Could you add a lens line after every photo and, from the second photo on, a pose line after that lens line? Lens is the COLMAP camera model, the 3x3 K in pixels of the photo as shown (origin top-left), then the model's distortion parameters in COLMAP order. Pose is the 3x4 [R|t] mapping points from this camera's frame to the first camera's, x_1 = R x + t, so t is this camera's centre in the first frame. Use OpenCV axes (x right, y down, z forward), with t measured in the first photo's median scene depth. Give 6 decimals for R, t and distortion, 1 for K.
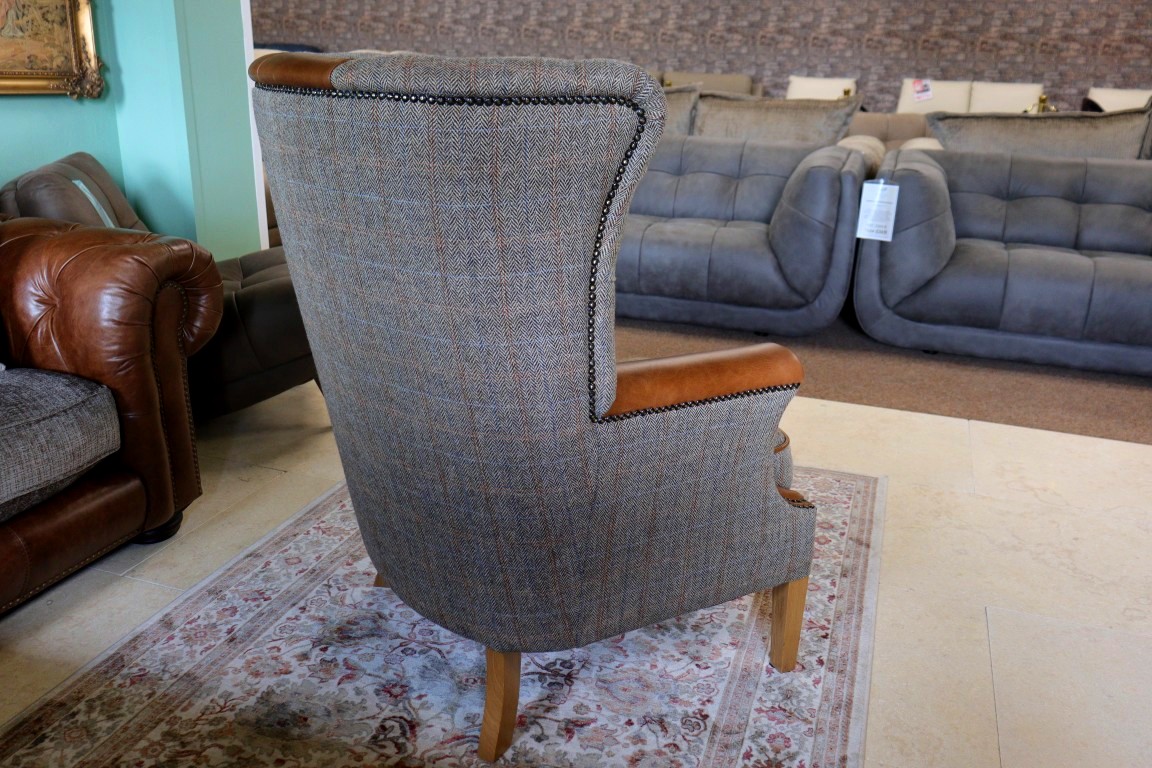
lens RADIAL K [[946.8, 0, 576.0], [0, 946.8, 384.0], [0, 0, 1]] dist [-0.002356, -0.004184]
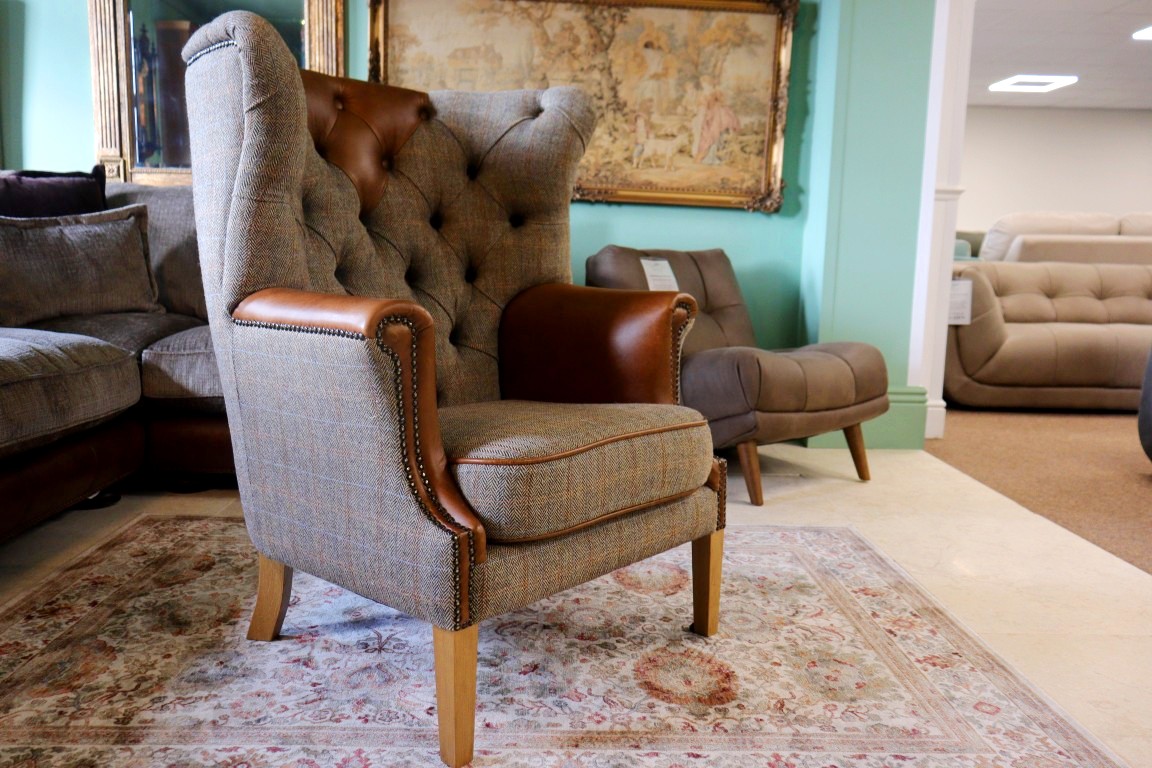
lens RADIAL K [[915.6, 0, 571.6], [0, 915.6, 383.7], [0, 0, 1]] dist [-0.000541, -0.000693]
pose [[0.353237, 0.115962, -0.928319, 0.543390], [-0.322363, 0.946606, -0.004417, -0.008598], [0.878240, 0.300815, 0.371759, 0.433891]]
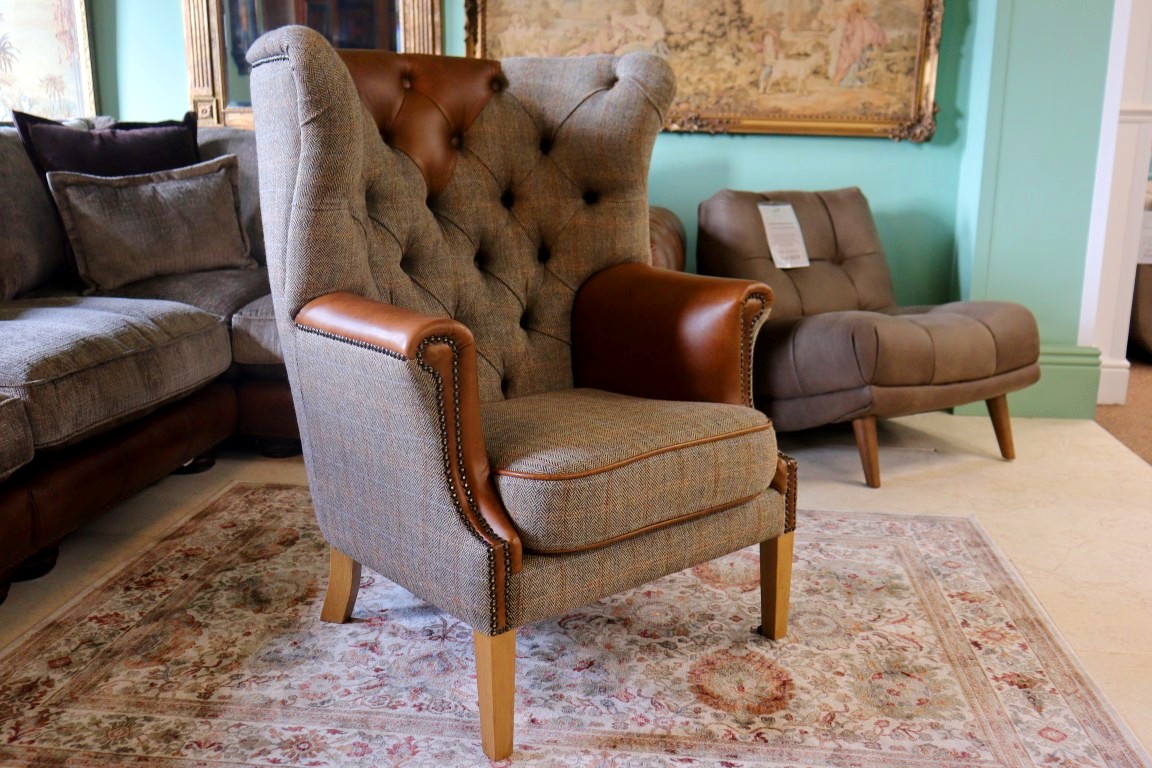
lens RADIAL K [[1067.5, 0, 570.2], [0, 1067.5, 385.0], [0, 0, 1]] dist [-0.006168, 0.002997]
pose [[0.204482, 0.197041, -0.958834, 0.628047], [-0.321948, 0.938573, 0.124219, -0.077187], [0.924411, 0.283294, 0.255359, 0.446058]]
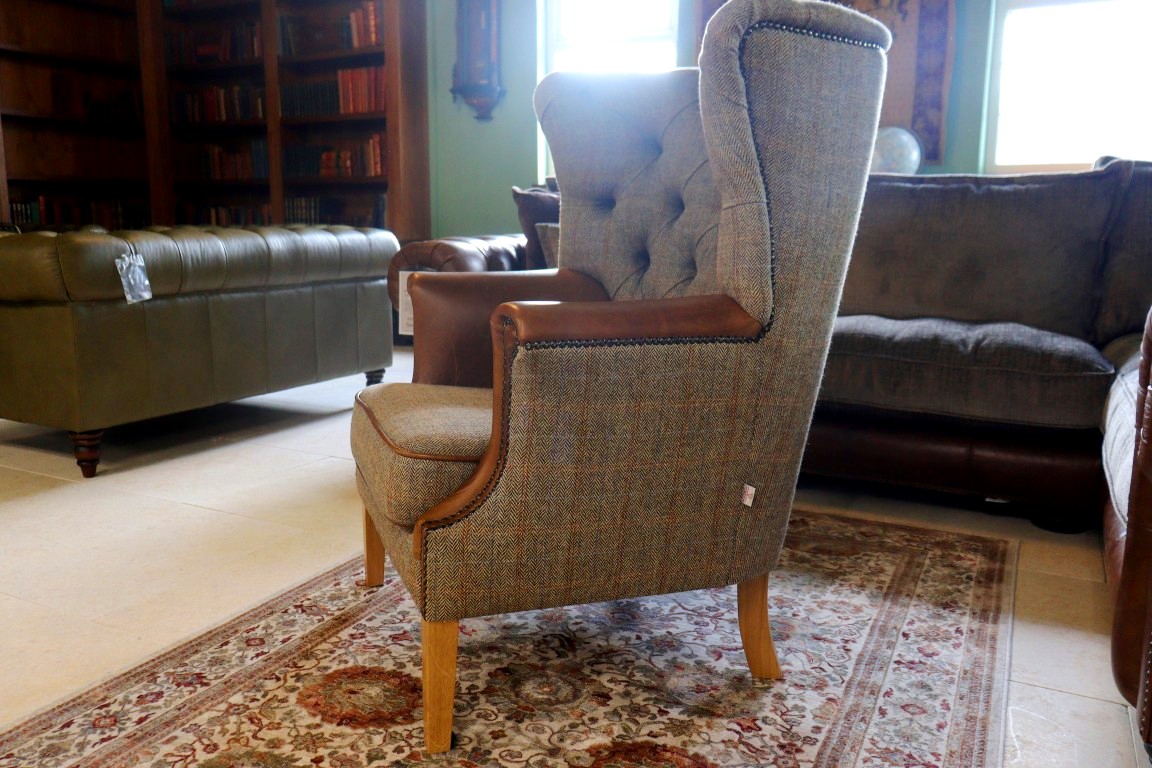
lens RADIAL K [[915.6, 0, 571.6], [0, 915.6, 383.7], [0, 0, 1]] dist [-0.000541, -0.000693]
pose [[-0.991189, -0.057070, 0.119532, -0.079029], [0.009337, 0.870069, 0.492842, -0.267293], [-0.132127, 0.489616, -0.861869, 1.083303]]
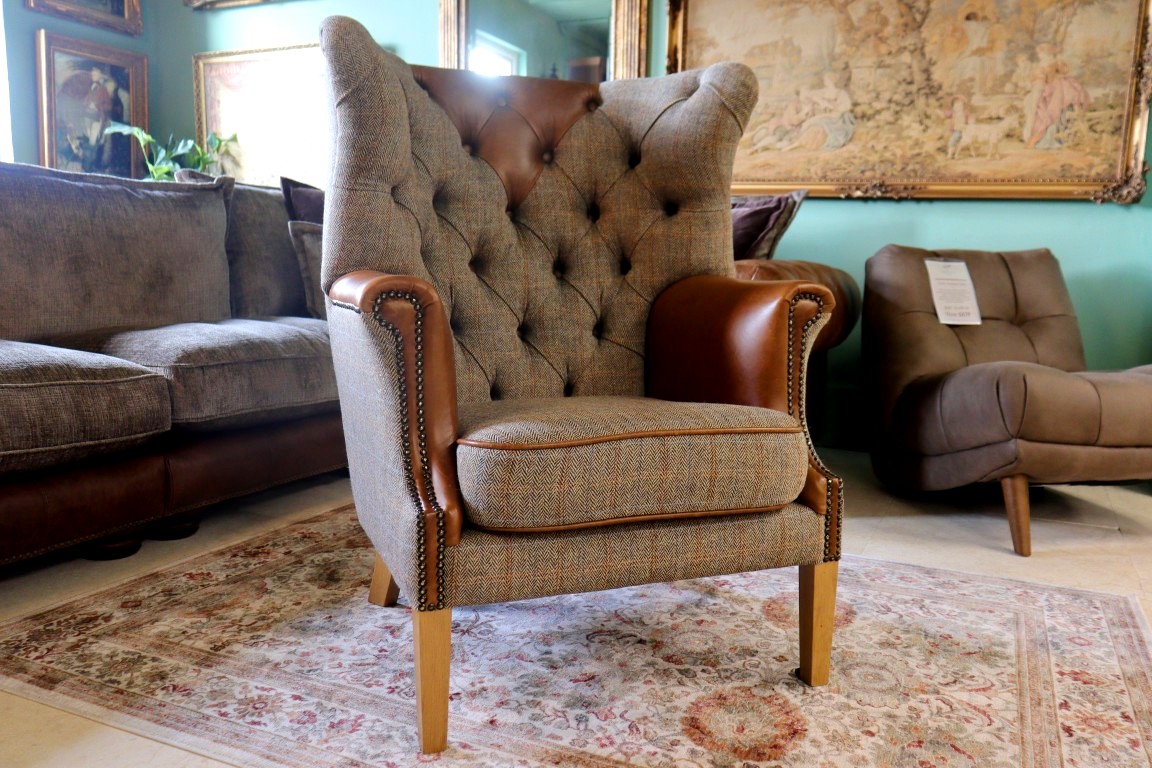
lens RADIAL K [[915.6, 0, 571.6], [0, 915.6, 383.7], [0, 0, 1]] dist [-0.000541, -0.000693]
pose [[-0.110313, 0.100933, -0.988759, 0.537473], [-0.346944, 0.928340, 0.133473, -0.060397], [0.931376, 0.357768, -0.067390, 0.634475]]
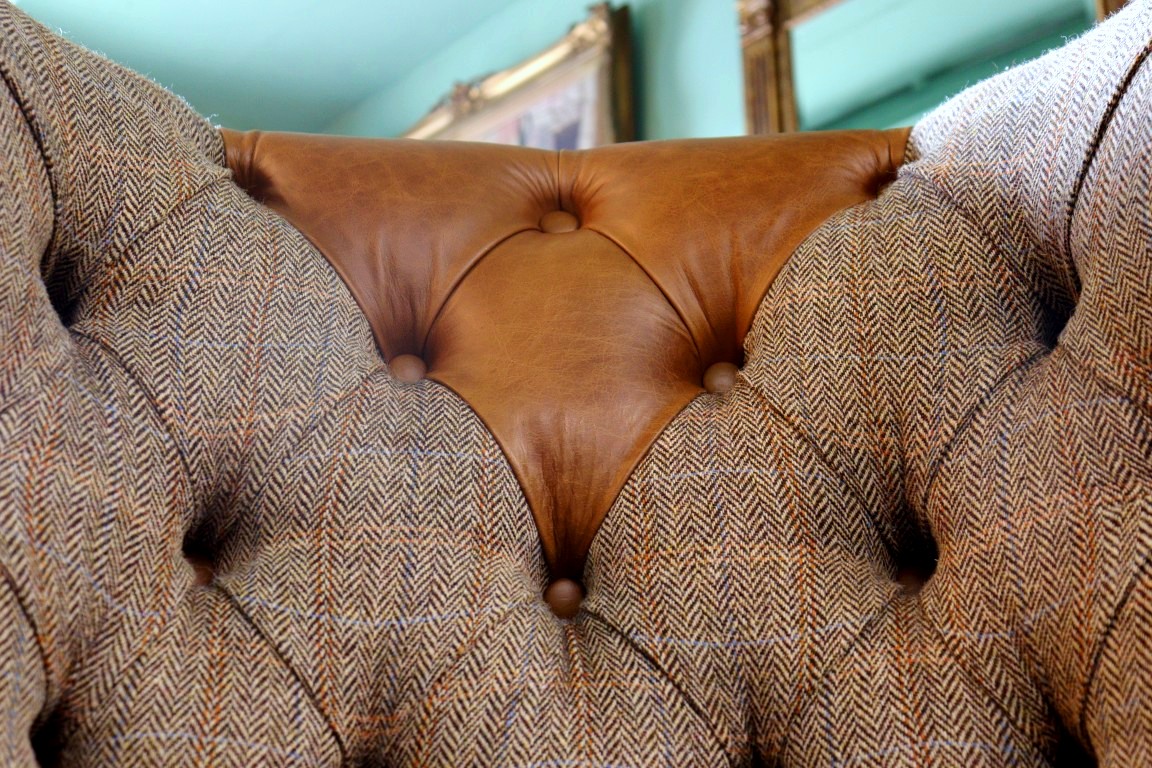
lens RADIAL K [[1644.6, 0, 576.0], [0, 1644.6, 384.0], [0, 0, 1]] dist [0.002244, 0.002192]
pose [[-0.476089, -0.313610, -0.821576, 0.132414], [-0.295530, 0.936971, -0.186404, -0.050772], [0.828252, 0.154055, -0.538763, 0.657897]]
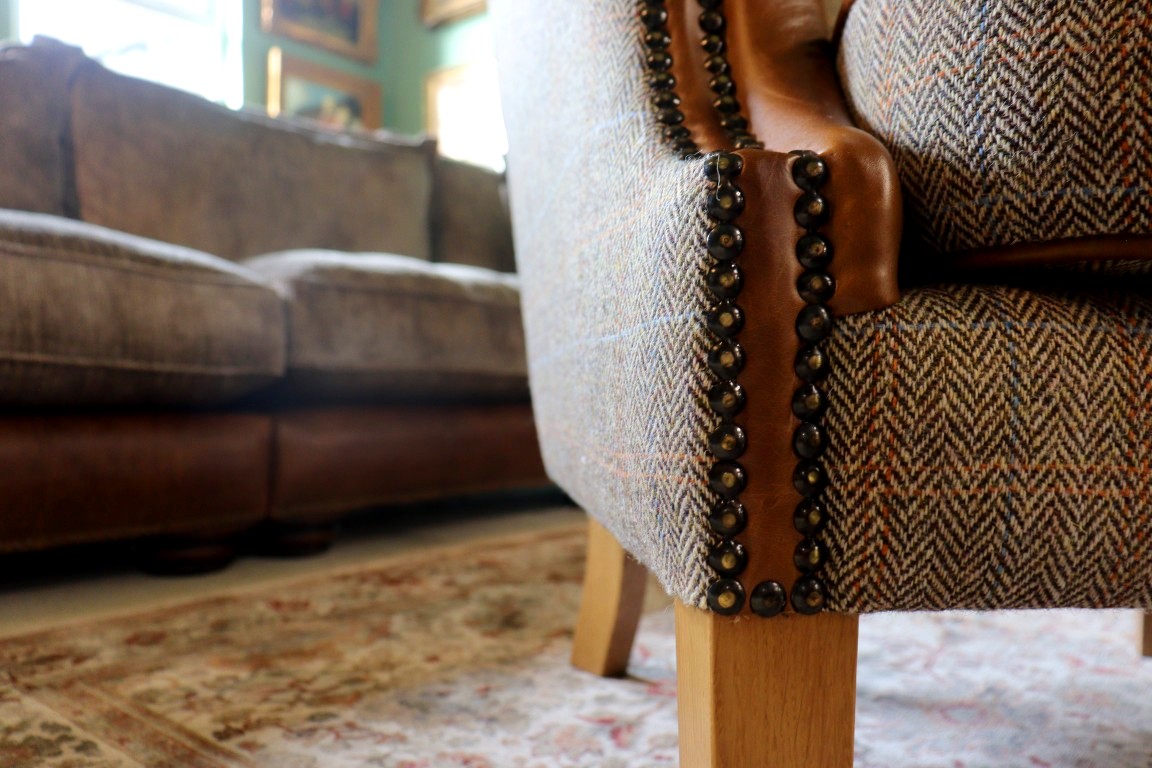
lens RADIAL K [[898.9, 0, 576.0], [0, 898.9, 384.0], [0, 0, 1]] dist [0.002632, 0.001515]
pose [[-0.361071, -0.024306, -0.932221, 0.230734], [-0.322566, 0.941207, 0.100397, 0.089970], [0.874974, 0.336954, -0.347683, 0.590215]]
